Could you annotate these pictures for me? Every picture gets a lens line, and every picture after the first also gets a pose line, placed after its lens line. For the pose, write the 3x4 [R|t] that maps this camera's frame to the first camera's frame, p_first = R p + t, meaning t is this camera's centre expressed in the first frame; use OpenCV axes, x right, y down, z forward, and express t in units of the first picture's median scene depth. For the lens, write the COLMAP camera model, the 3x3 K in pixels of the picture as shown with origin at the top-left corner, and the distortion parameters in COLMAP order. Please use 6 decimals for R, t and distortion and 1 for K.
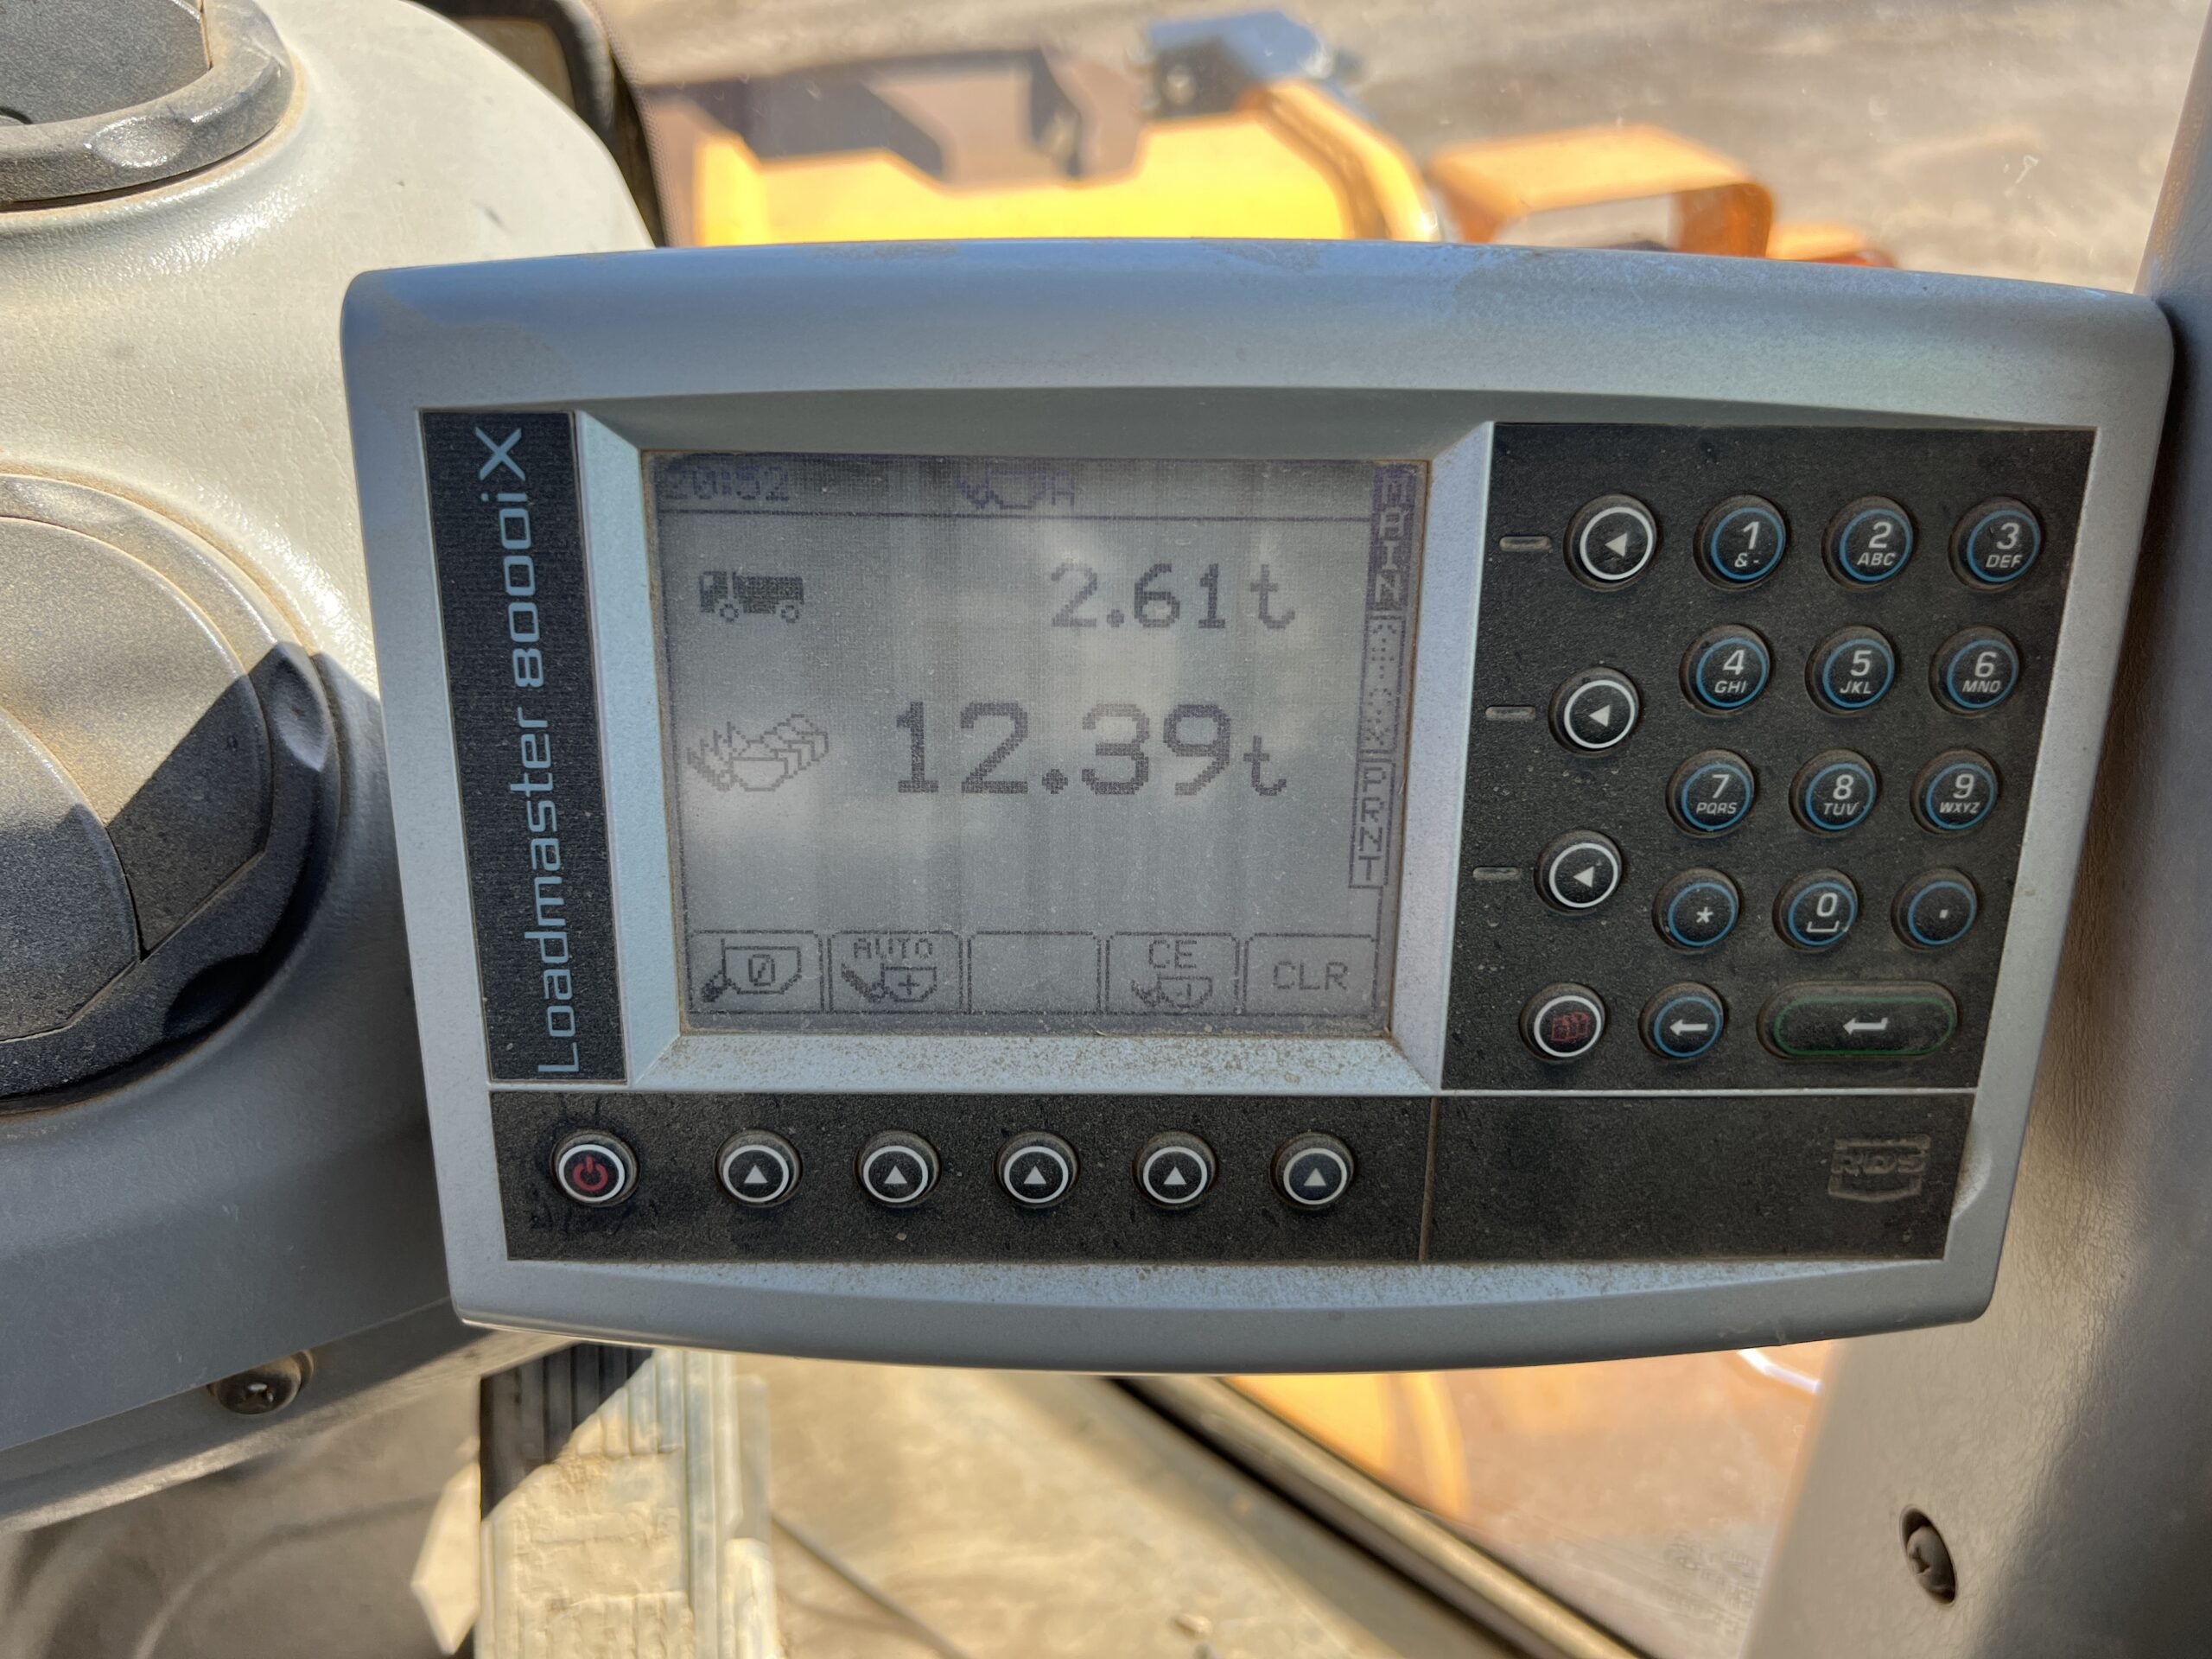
lens RADIAL K [[1680.5, 0, 1113.1], [0, 1680.5, 821.7], [0, 0, 1]] dist [0.029811, -0.031517]
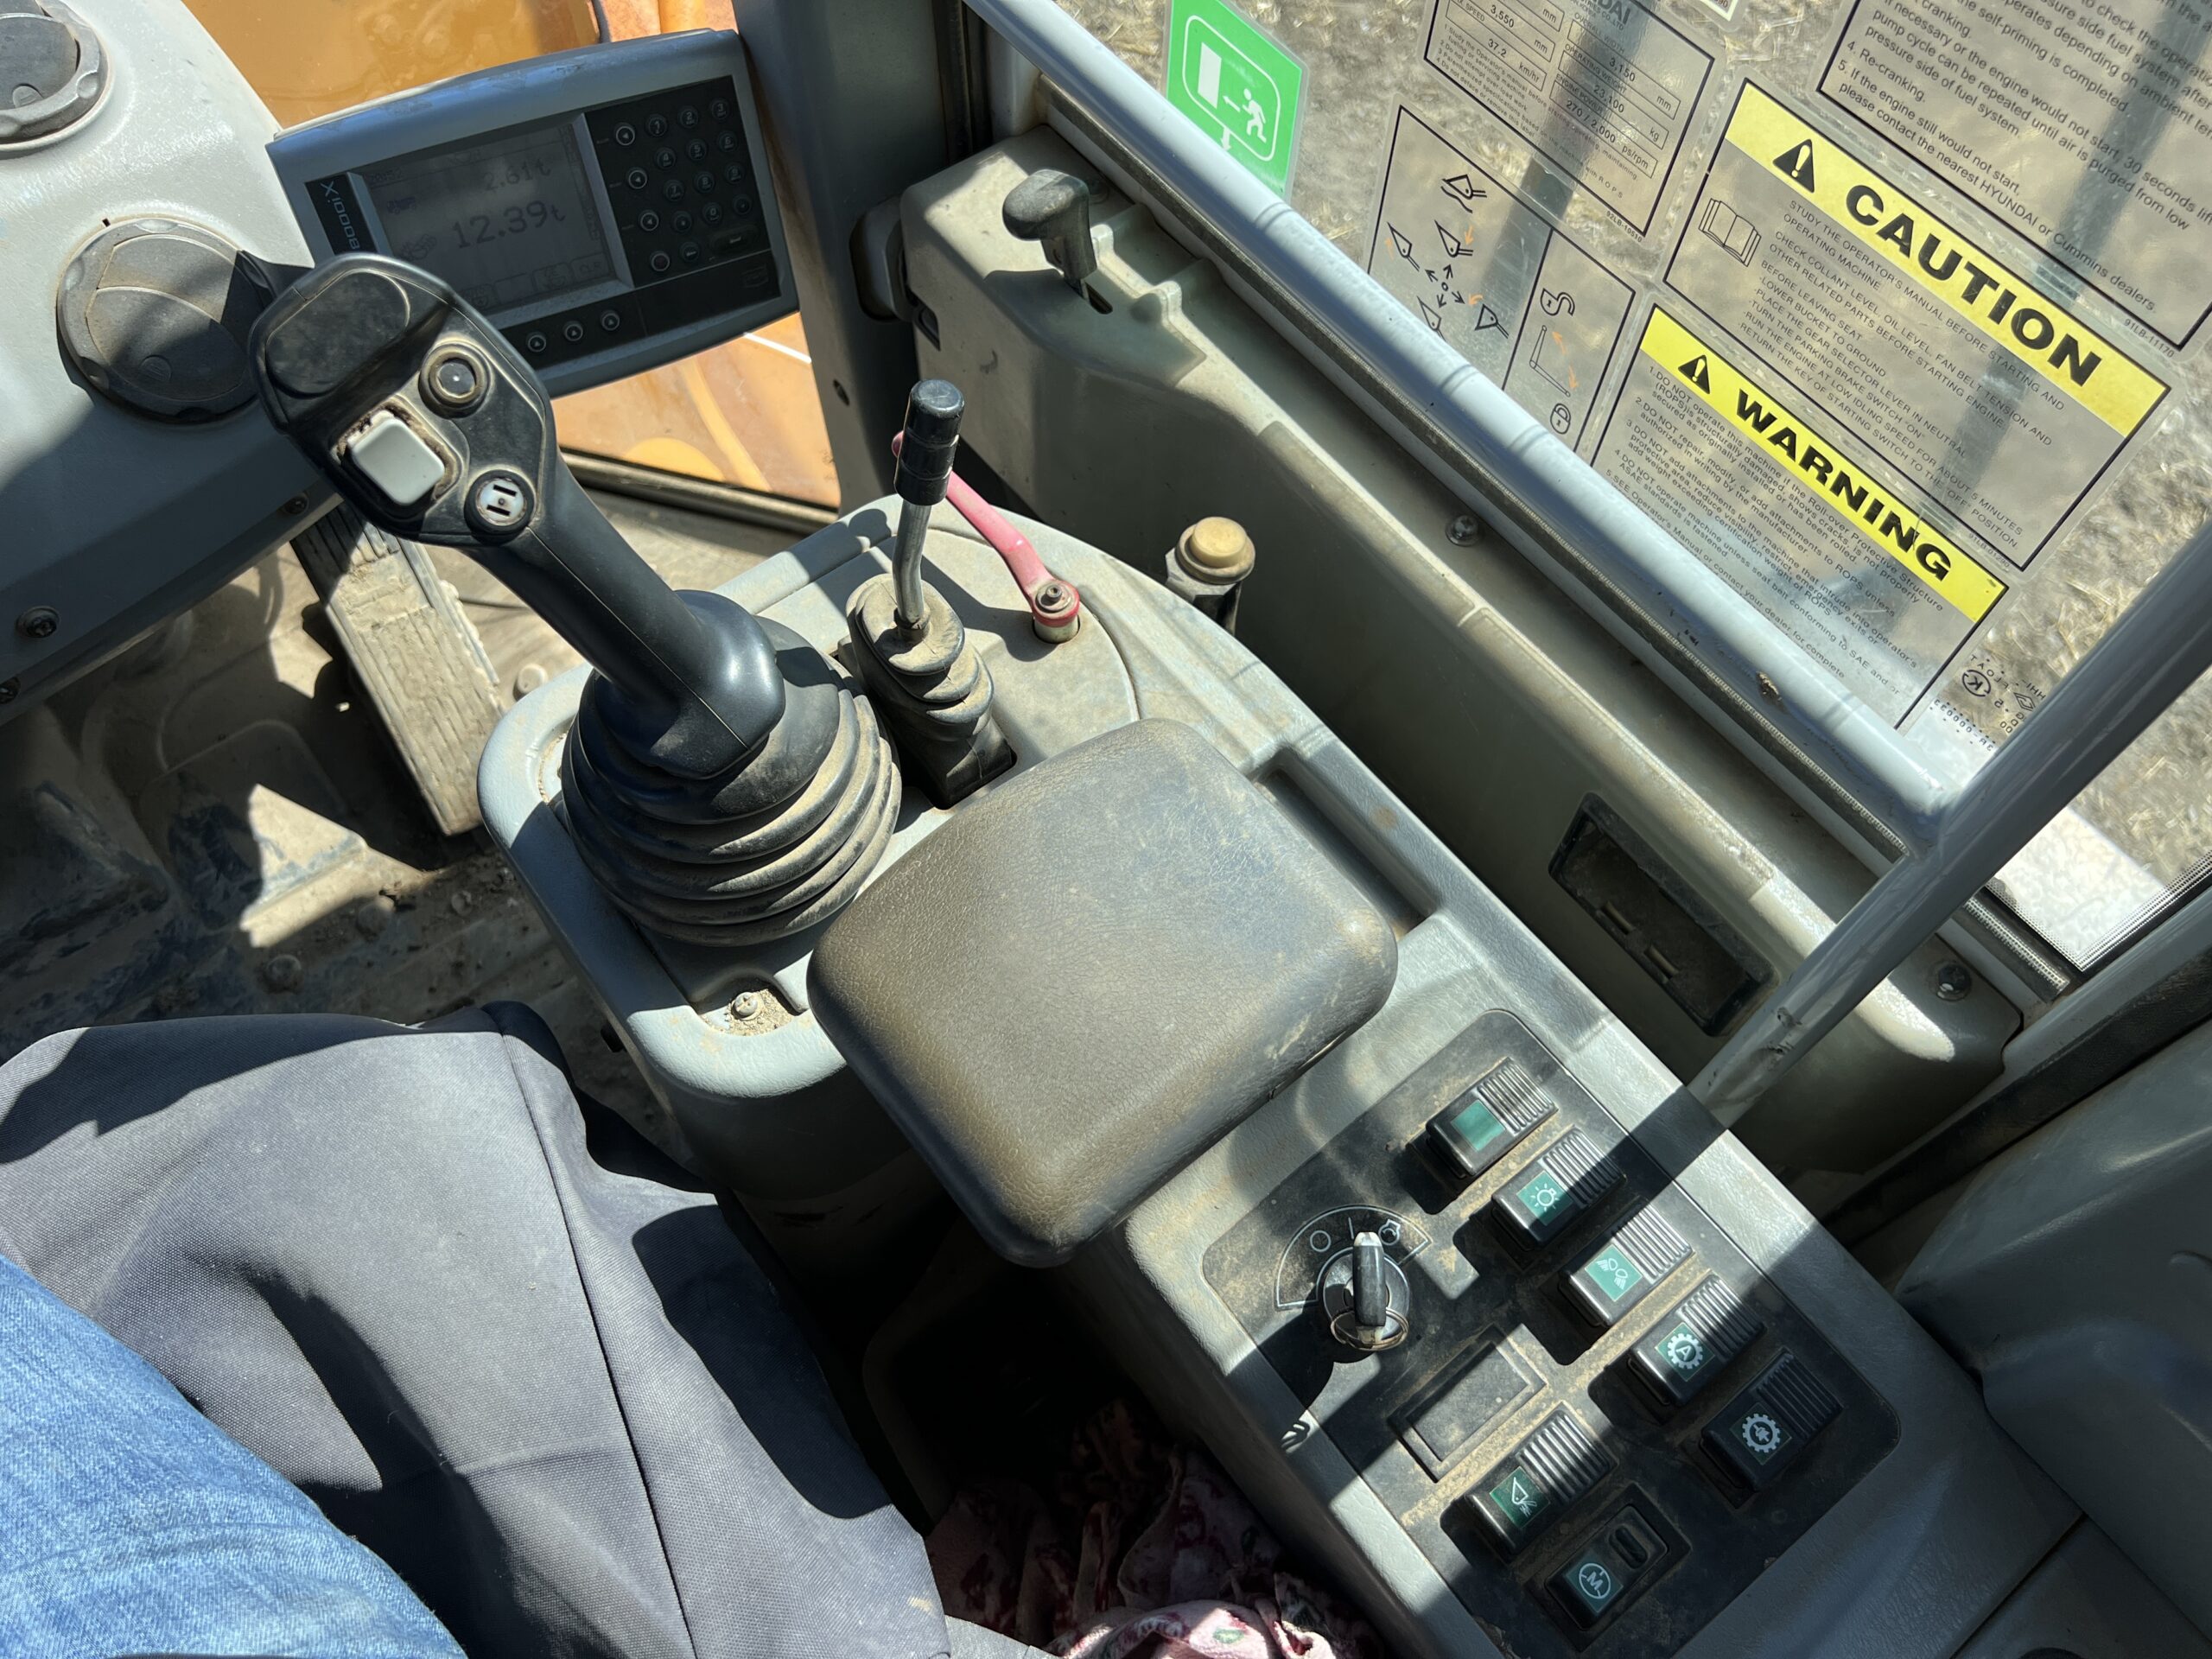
lens RADIAL K [[1680.5, 0, 1106.8], [0, 1680.5, 806.4], [0, 0, 1]] dist [0.029811, -0.031517]
pose [[0.892324, -0.366069, 0.264104, -0.285807], [0.218756, 0.862484, 0.456363, -0.335819], [-0.394846, -0.349449, 0.849695, -3.046324]]
